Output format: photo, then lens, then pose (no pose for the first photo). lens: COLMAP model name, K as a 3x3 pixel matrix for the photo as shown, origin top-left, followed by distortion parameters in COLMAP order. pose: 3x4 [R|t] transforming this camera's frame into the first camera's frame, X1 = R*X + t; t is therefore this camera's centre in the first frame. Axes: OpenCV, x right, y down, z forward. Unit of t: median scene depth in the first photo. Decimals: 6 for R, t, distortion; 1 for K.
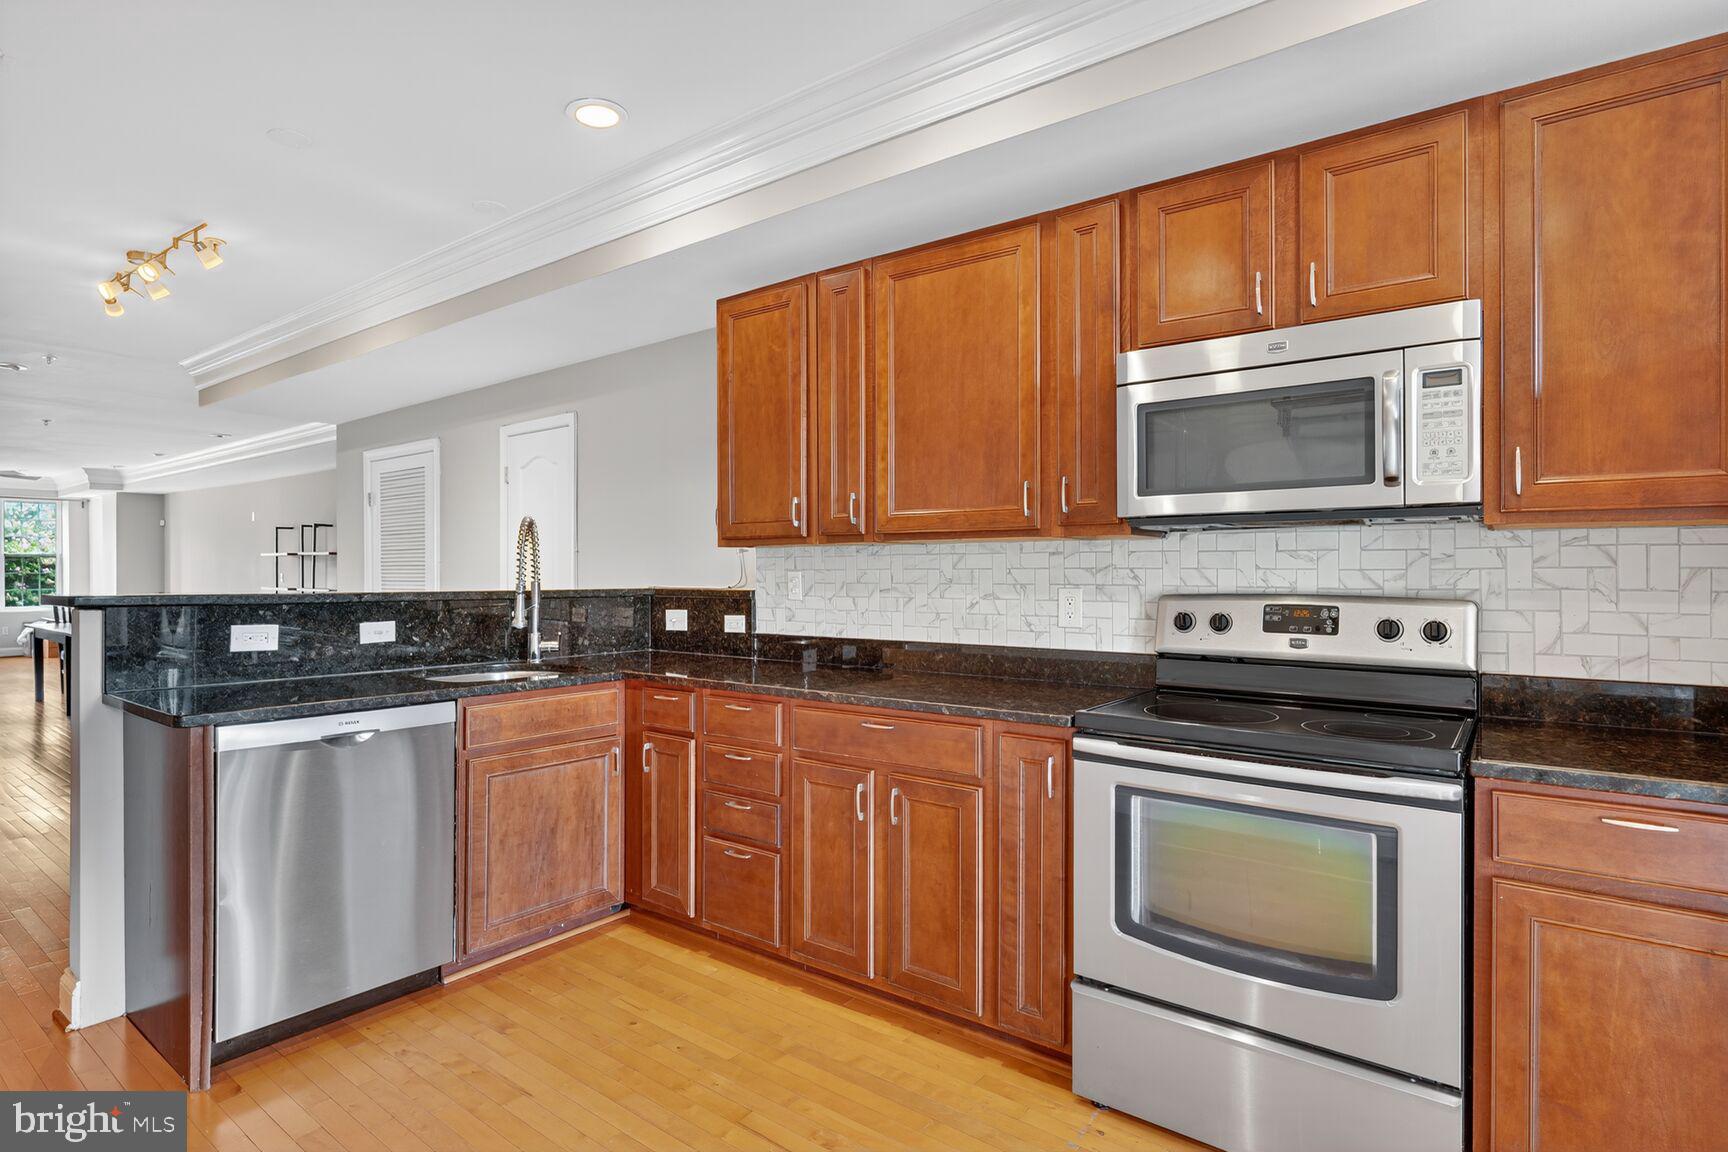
lens RADIAL K [[872.9, 0, 864.0], [0, 872.9, 576.0], [0, 0, 1]] dist [0.006045, -0.000039]
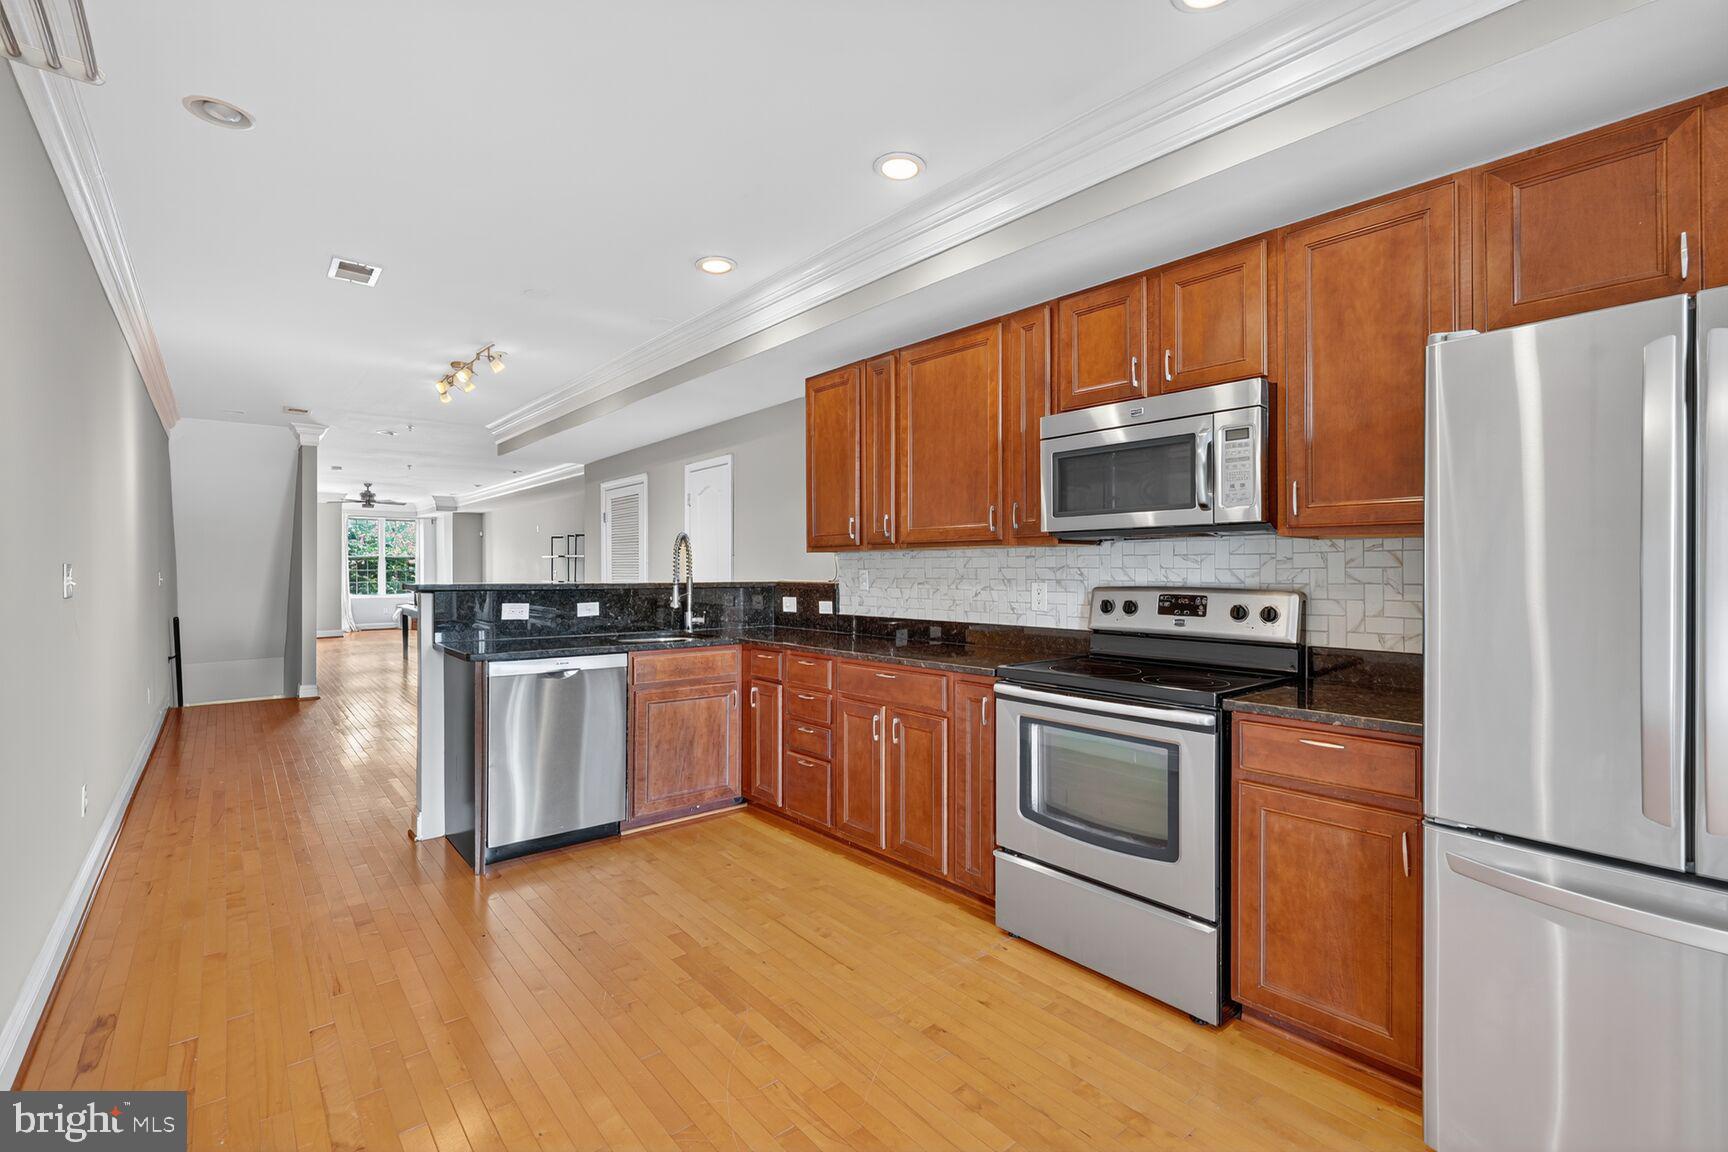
lens RADIAL K [[758.7, 0, 862.0], [0, 758.7, 573.6], [0, 0, 1]] dist [0.010955, 0.000058]
pose [[0.976622, 0.000863, -0.214961, 0.244913], [-0.000491, 0.999998, 0.001782, -0.001581], [0.214962, -0.001635, 0.976621, -0.244907]]
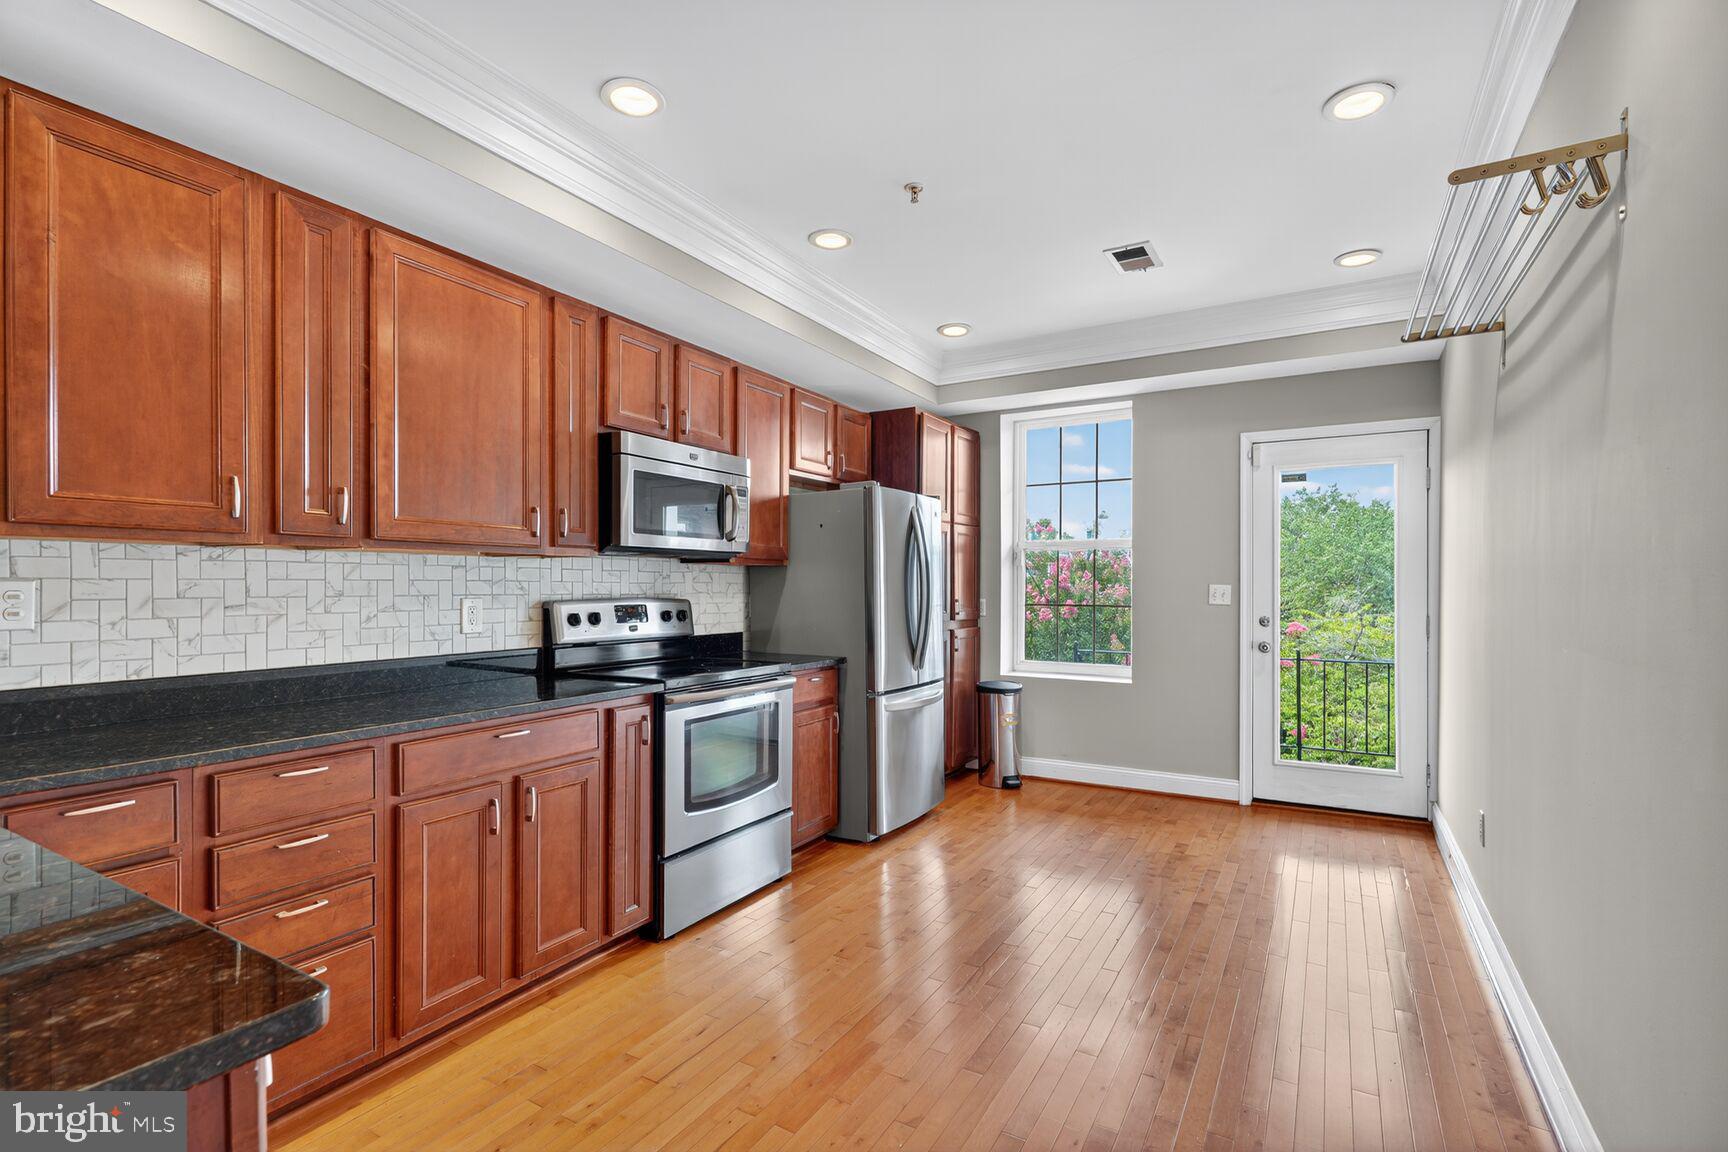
lens RADIAL K [[813.4, 0, 863.5], [0, 813.4, 585.1], [0, 0, 1]] dist [0.027662, 0.000043]
pose [[-0.119230, 0.000431, 0.992867, -0.968612], [0.002248, 0.999997, -0.000165, -0.001602], [-0.992864, 0.002213, -0.119231, 0.692959]]
